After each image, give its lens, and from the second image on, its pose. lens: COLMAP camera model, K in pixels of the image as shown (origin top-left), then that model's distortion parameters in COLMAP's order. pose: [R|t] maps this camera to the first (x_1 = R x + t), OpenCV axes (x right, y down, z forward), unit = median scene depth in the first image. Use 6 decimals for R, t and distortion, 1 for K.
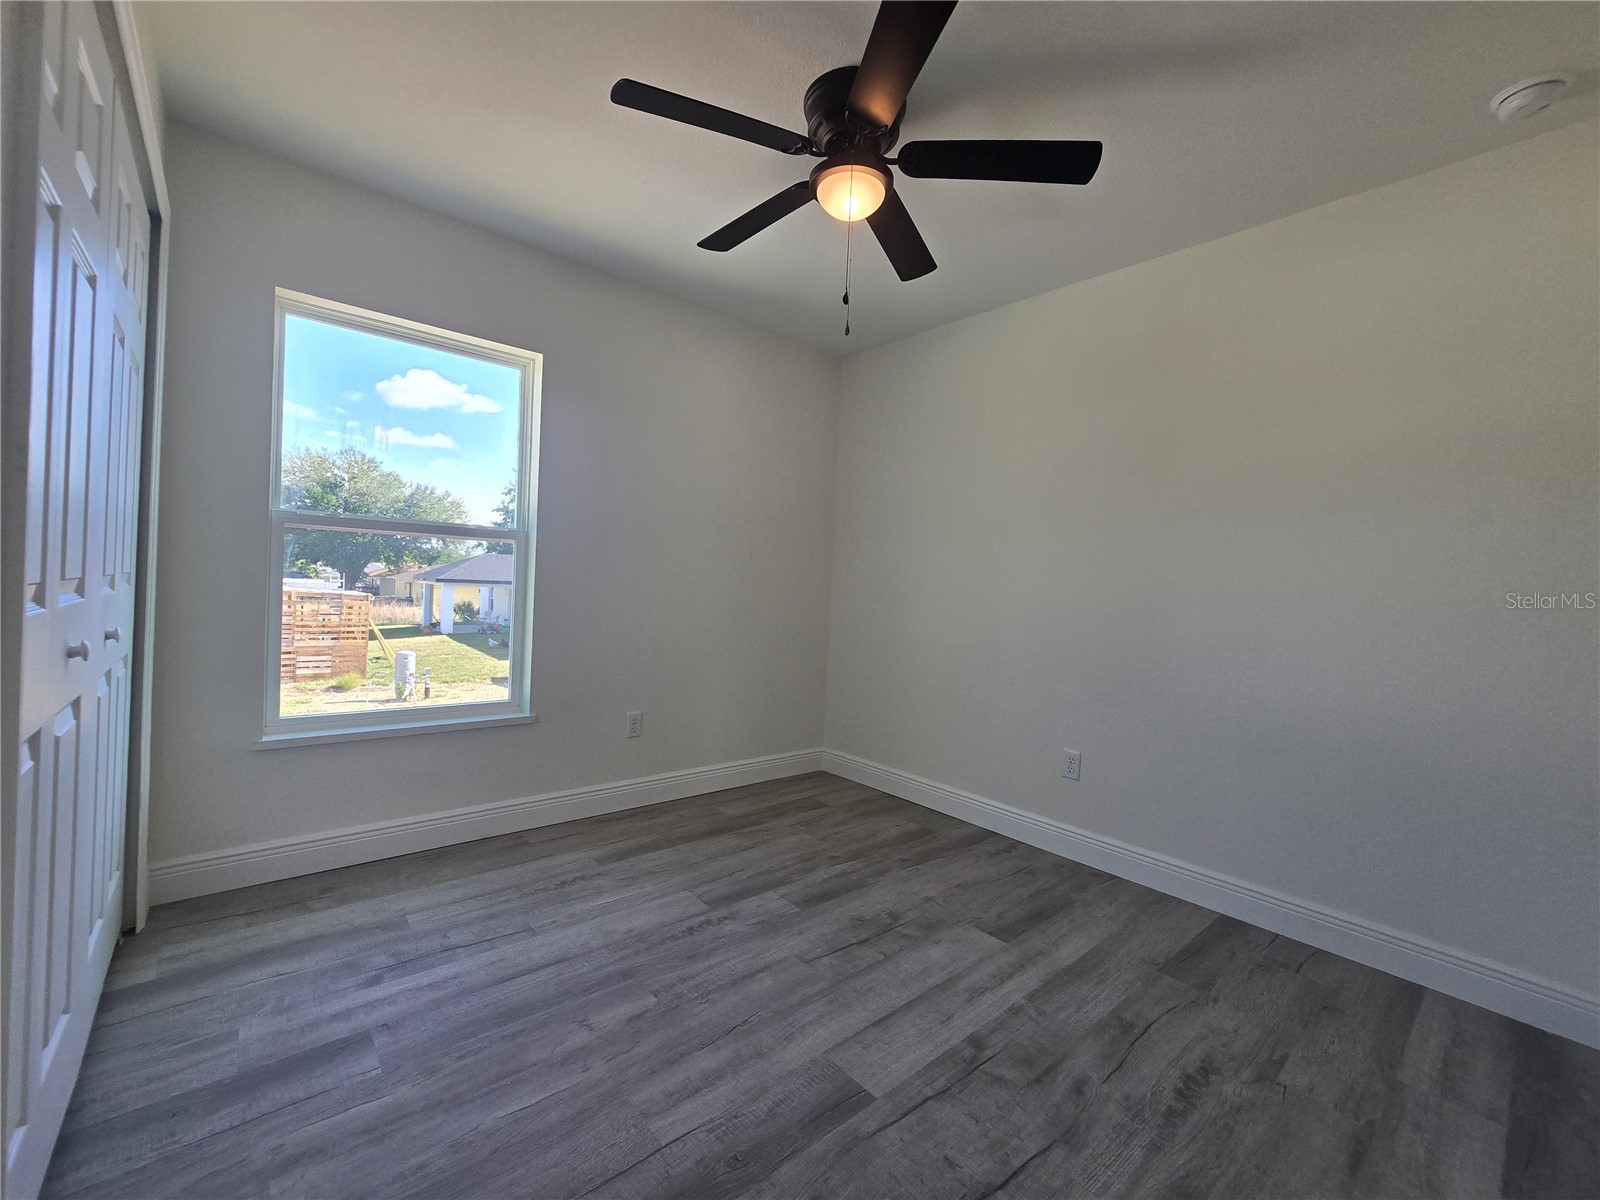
lens RADIAL K [[657.1, 0, 801.3], [0, 657.1, 595.3], [0, 0, 1]] dist [-0.005456, 0.000134]
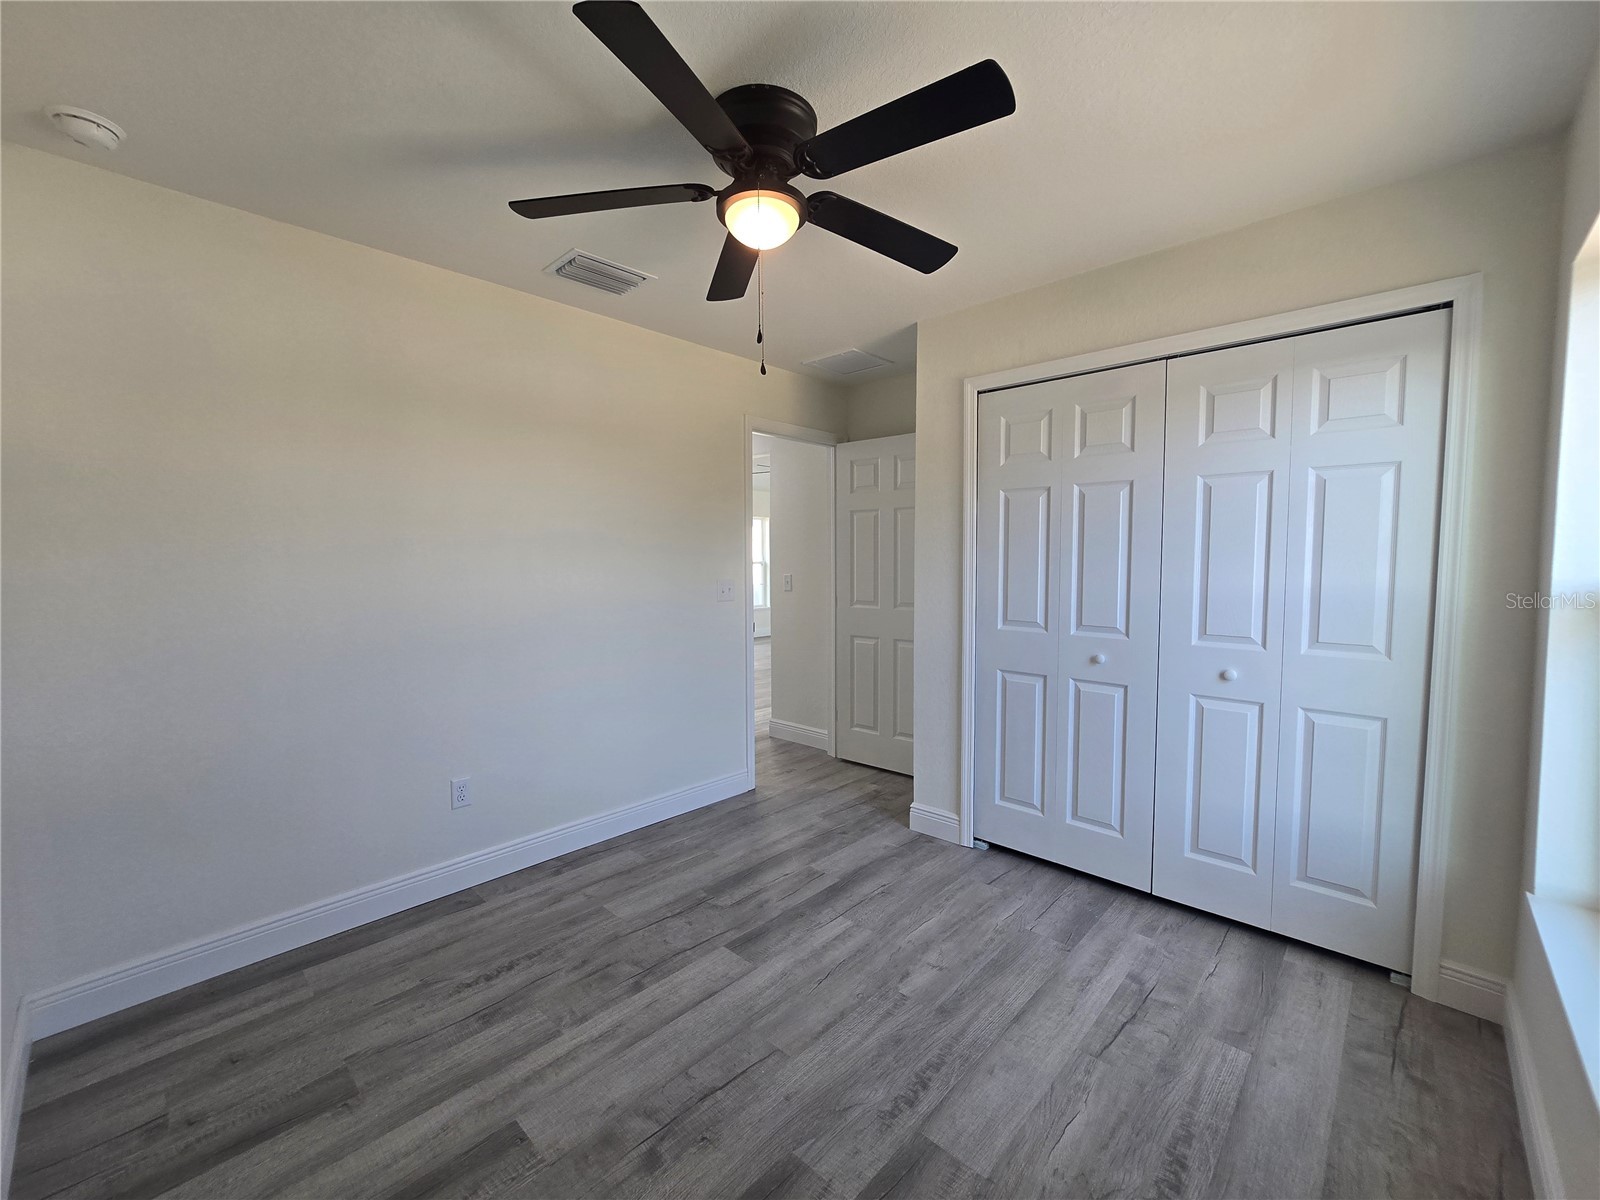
lens RADIAL K [[657.1, 0, 802.1], [0, 657.1, 599.8], [0, 0, 1]] dist [-0.005456, 0.000134]
pose [[-0.993369, -0.036510, -0.109014, 0.105348], [-0.045148, 0.995942, 0.077857, -0.164396], [0.105729, 0.082263, -0.990986, 2.053095]]
